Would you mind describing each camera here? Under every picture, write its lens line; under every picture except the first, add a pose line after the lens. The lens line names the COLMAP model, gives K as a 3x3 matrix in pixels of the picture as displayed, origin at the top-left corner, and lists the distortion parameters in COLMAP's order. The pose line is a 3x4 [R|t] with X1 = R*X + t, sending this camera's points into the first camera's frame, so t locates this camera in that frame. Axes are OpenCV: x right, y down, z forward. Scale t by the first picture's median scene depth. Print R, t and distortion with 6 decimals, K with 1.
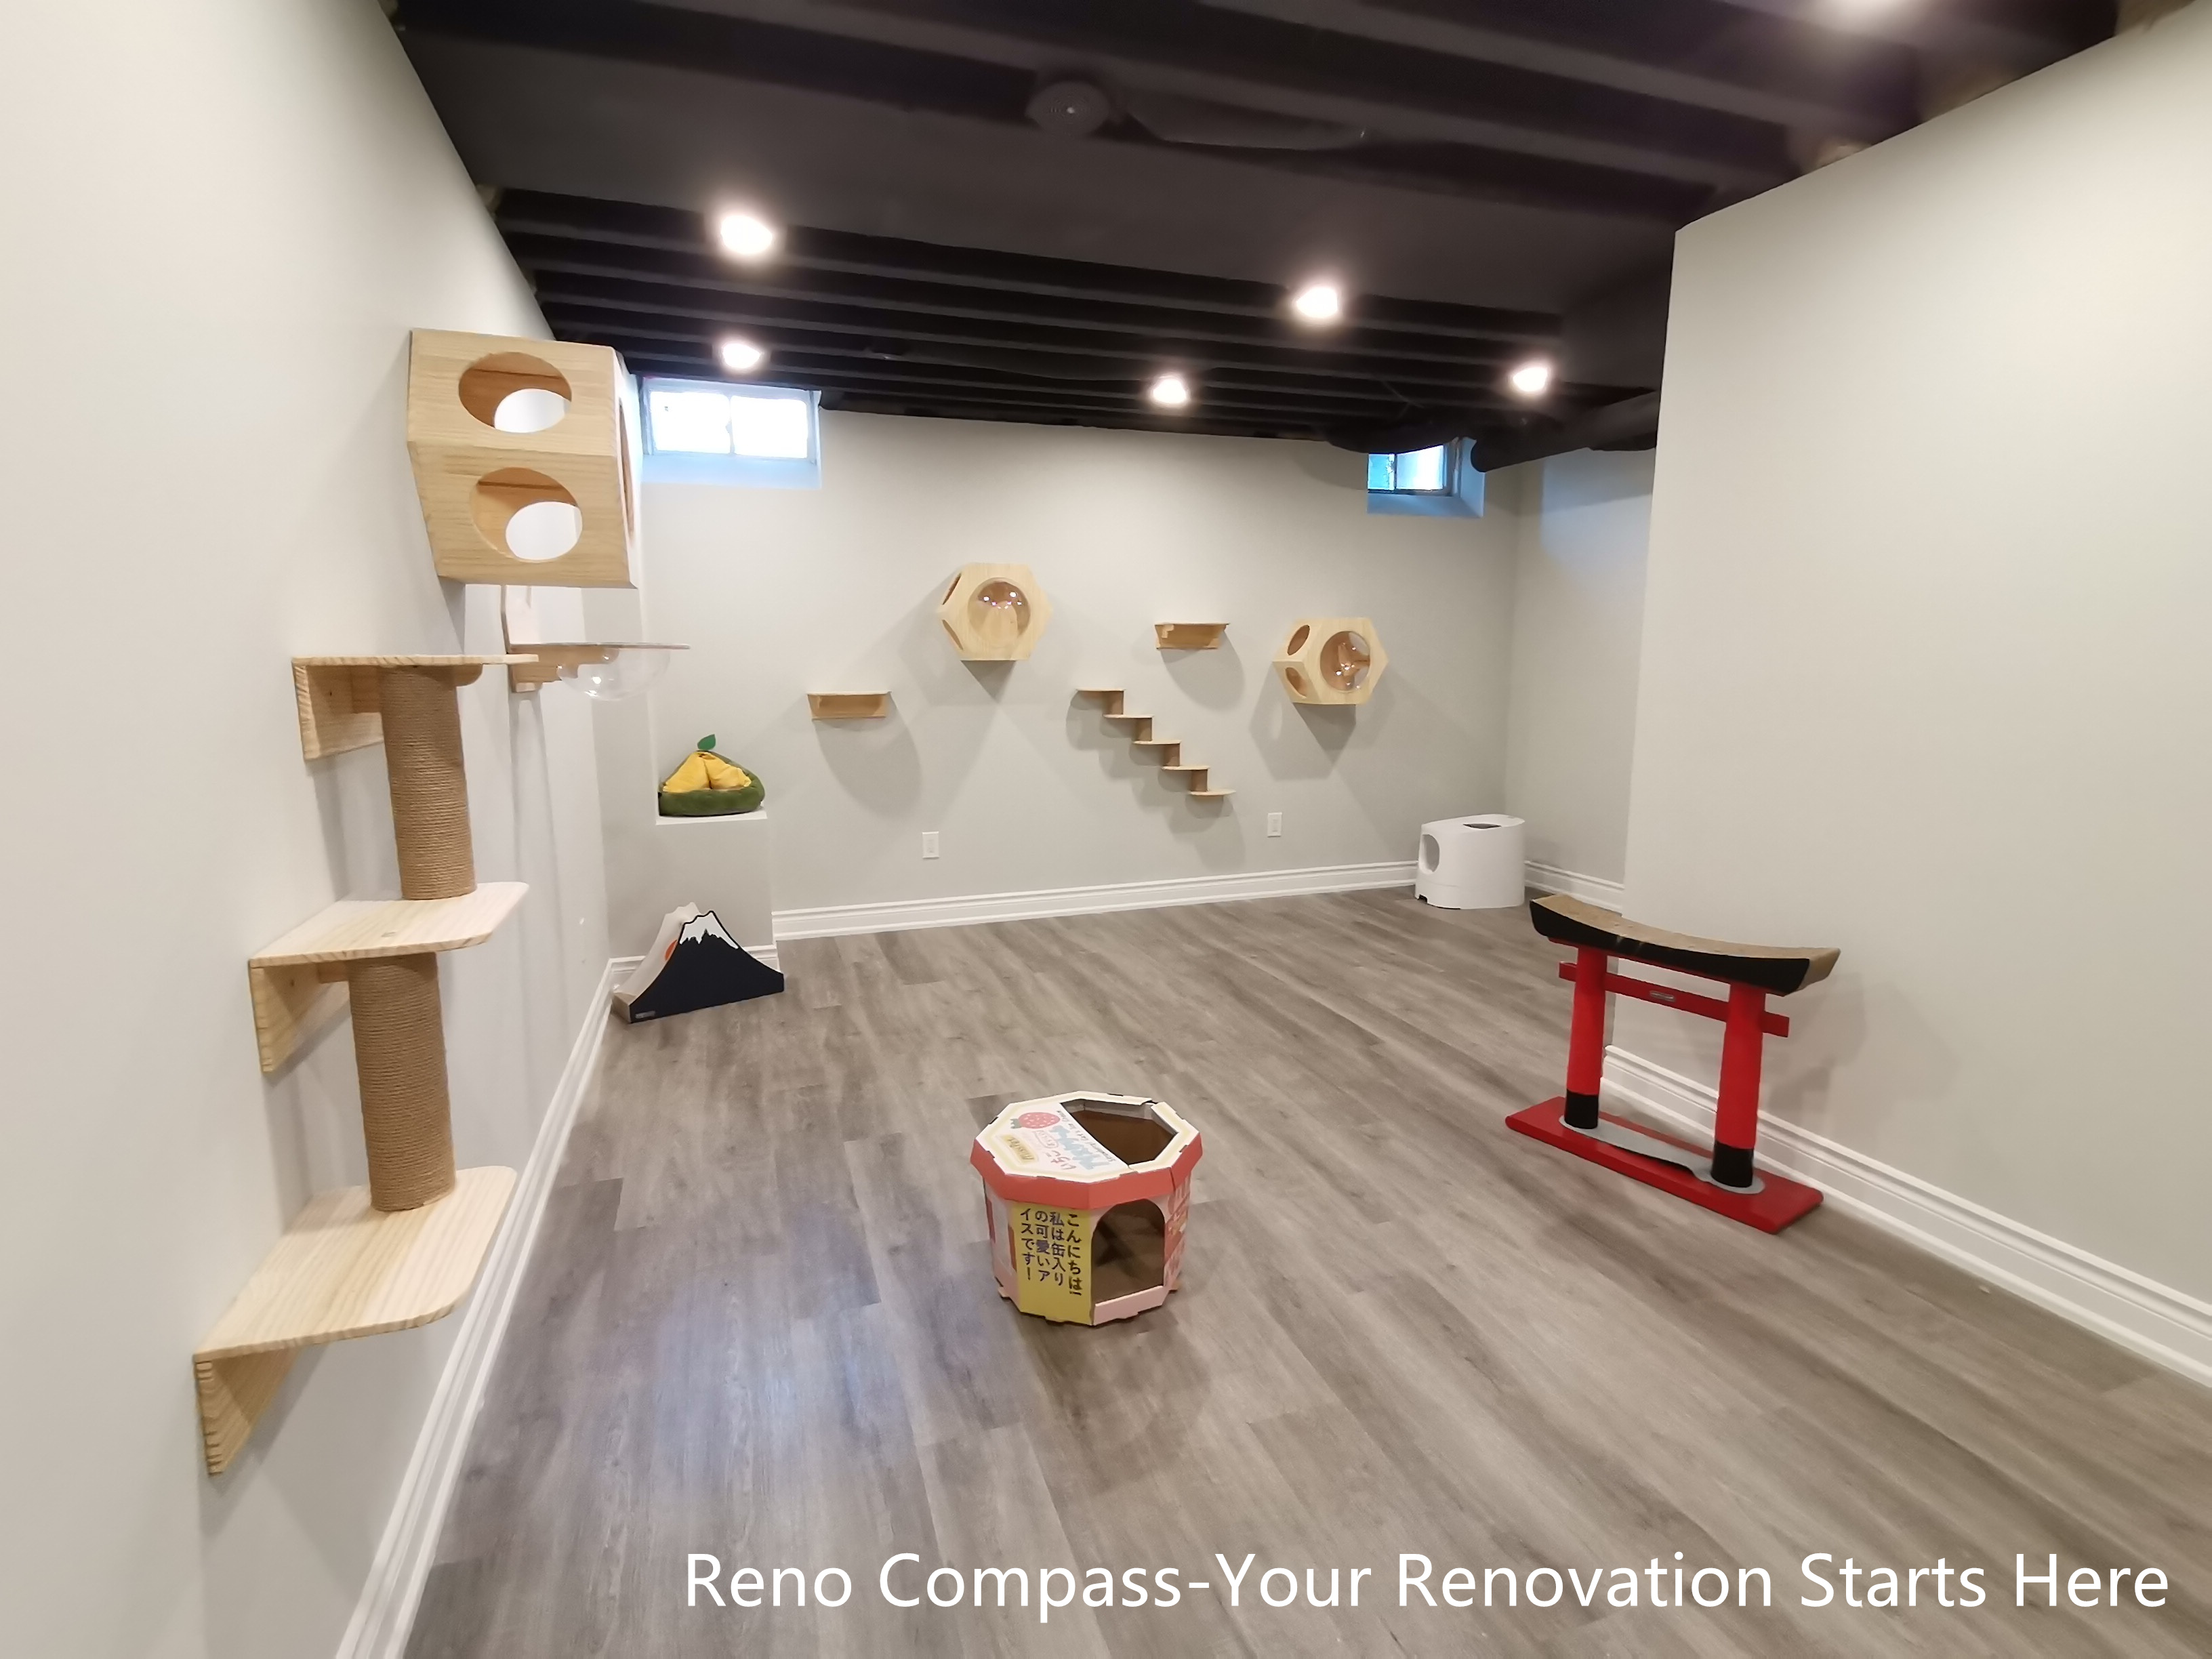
lens RADIAL K [[1092.4, 0, 1108.5], [0, 1092.4, 825.4], [0, 0, 1]] dist [0.011470, 0.034648]
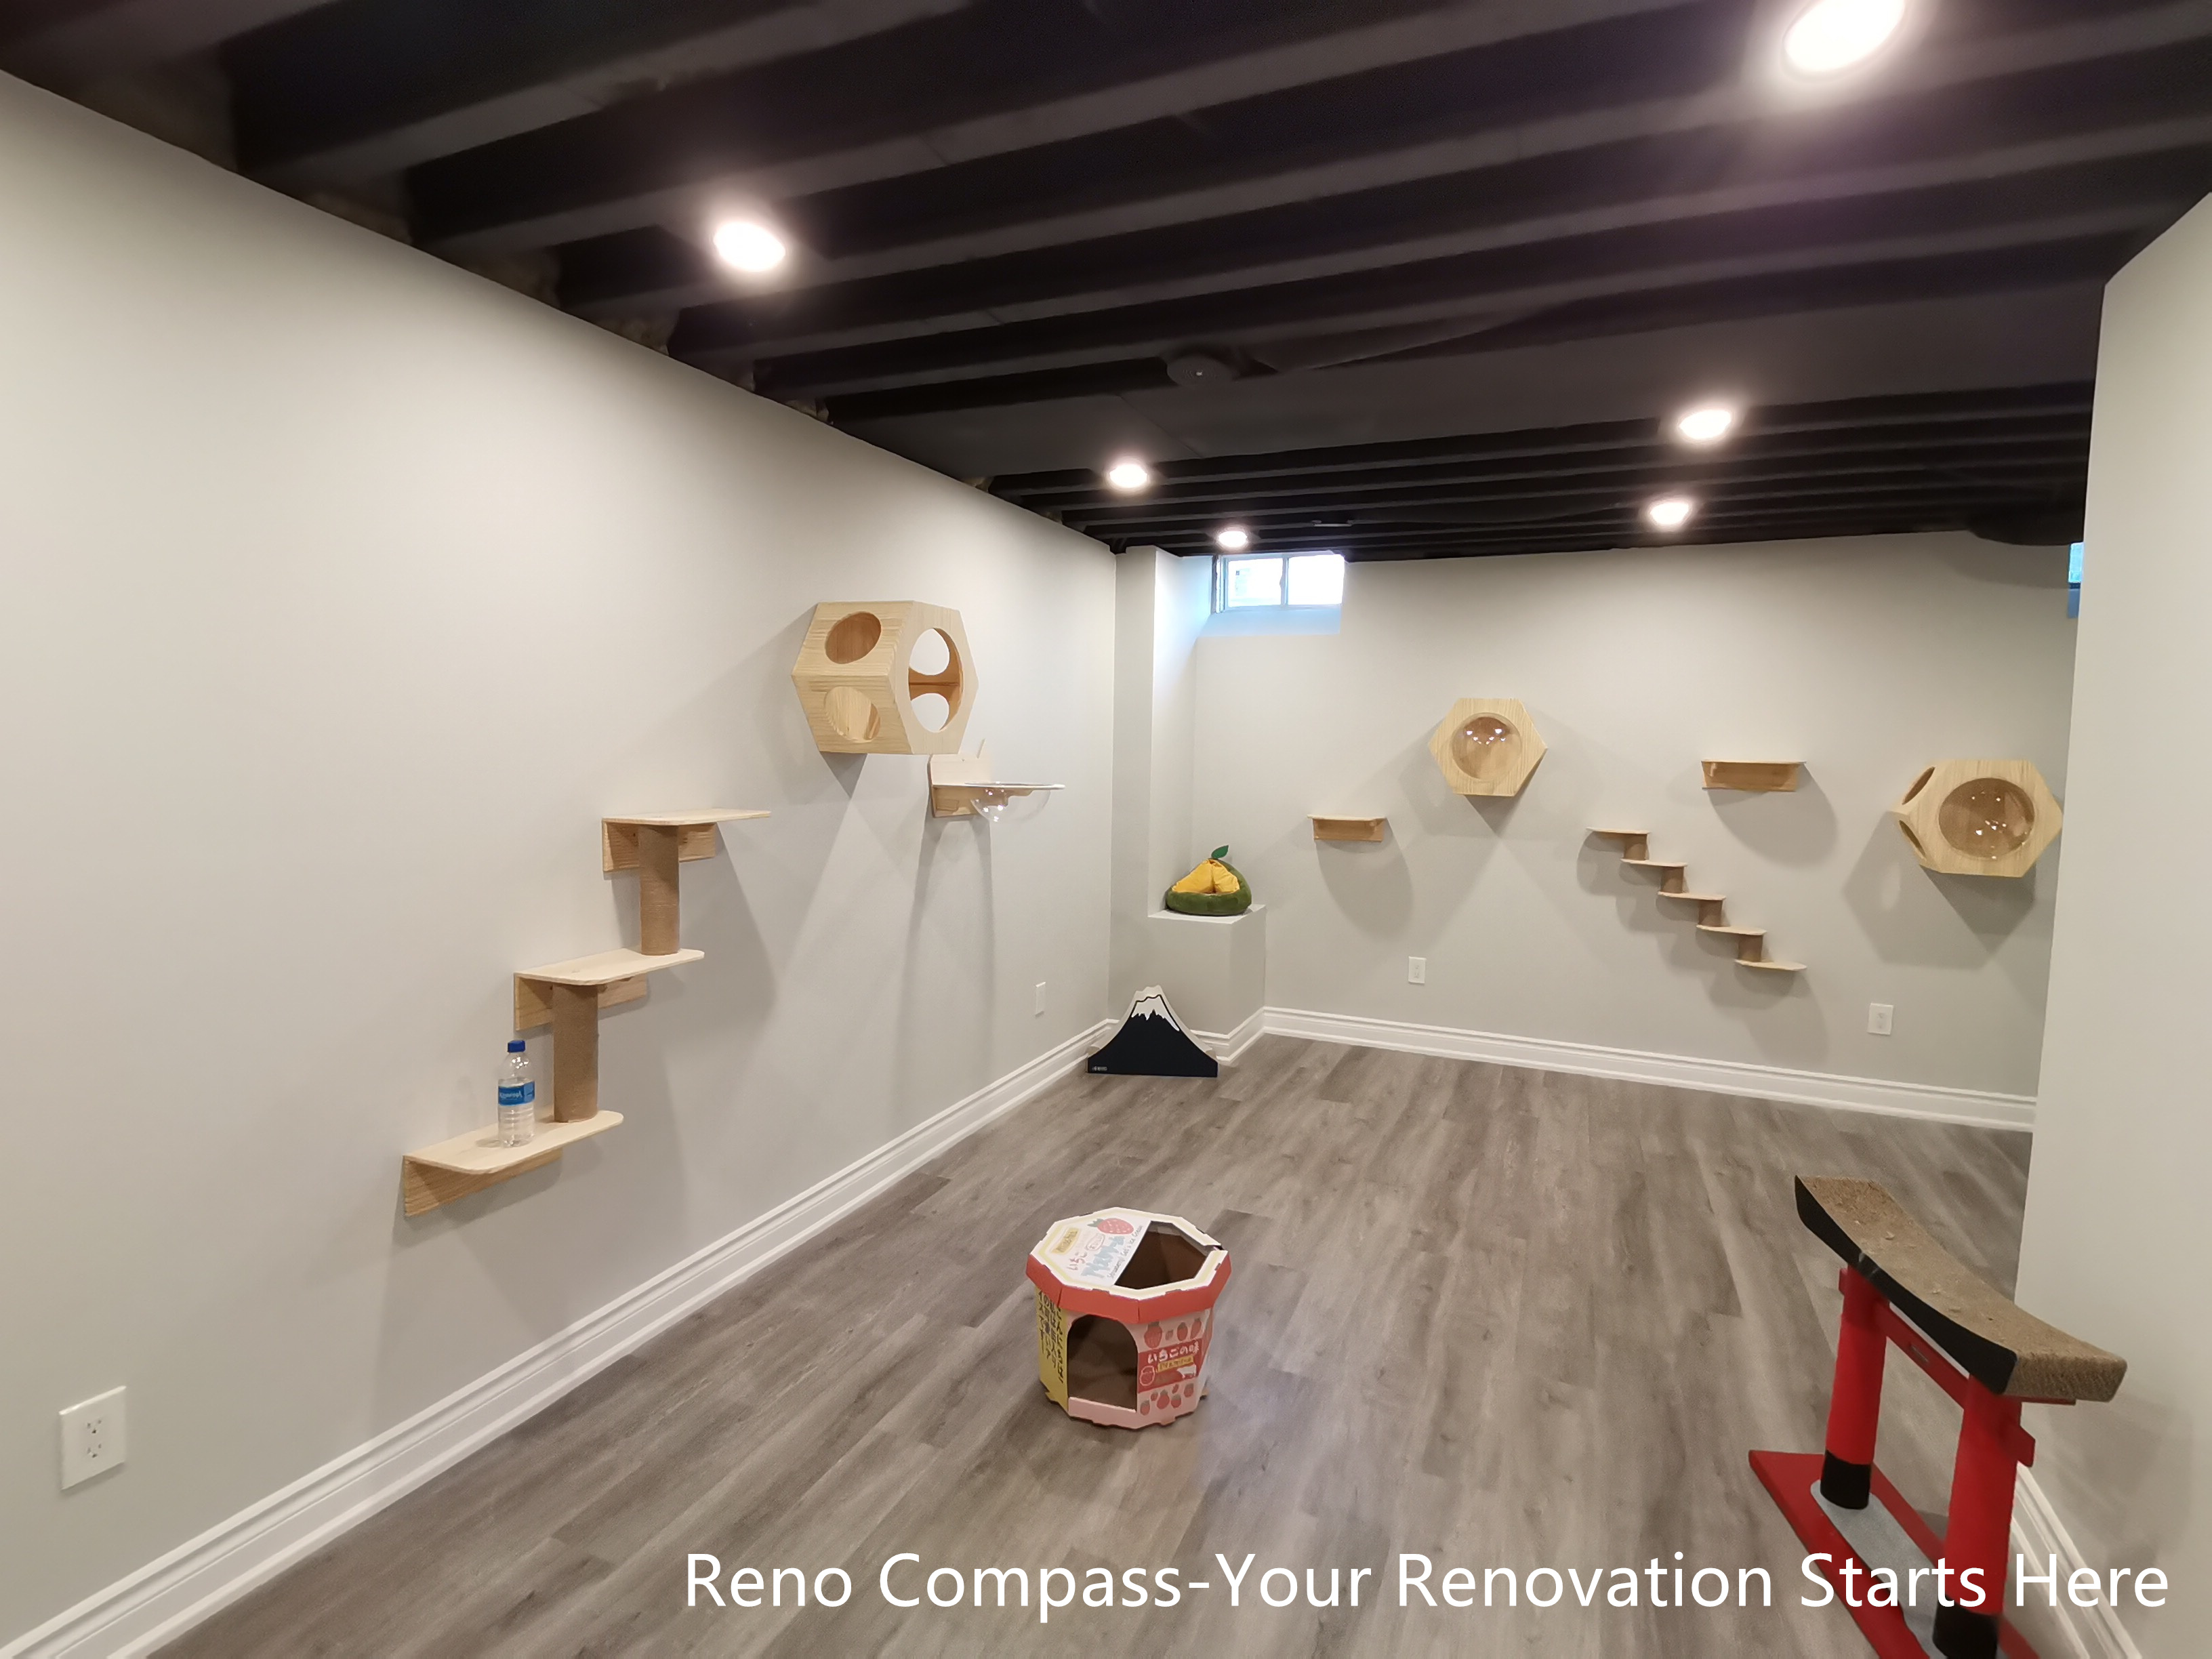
lens RADIAL K [[1092.4, 0, 1108.5], [0, 1092.4, 825.4], [0, 0, 1]] dist [0.011470, 0.034648]
pose [[0.736249, 0.075672, -0.672466, 0.329907], [-0.127705, 0.991410, -0.028255, -0.055408], [0.664551, 0.106680, 0.739588, 0.053085]]
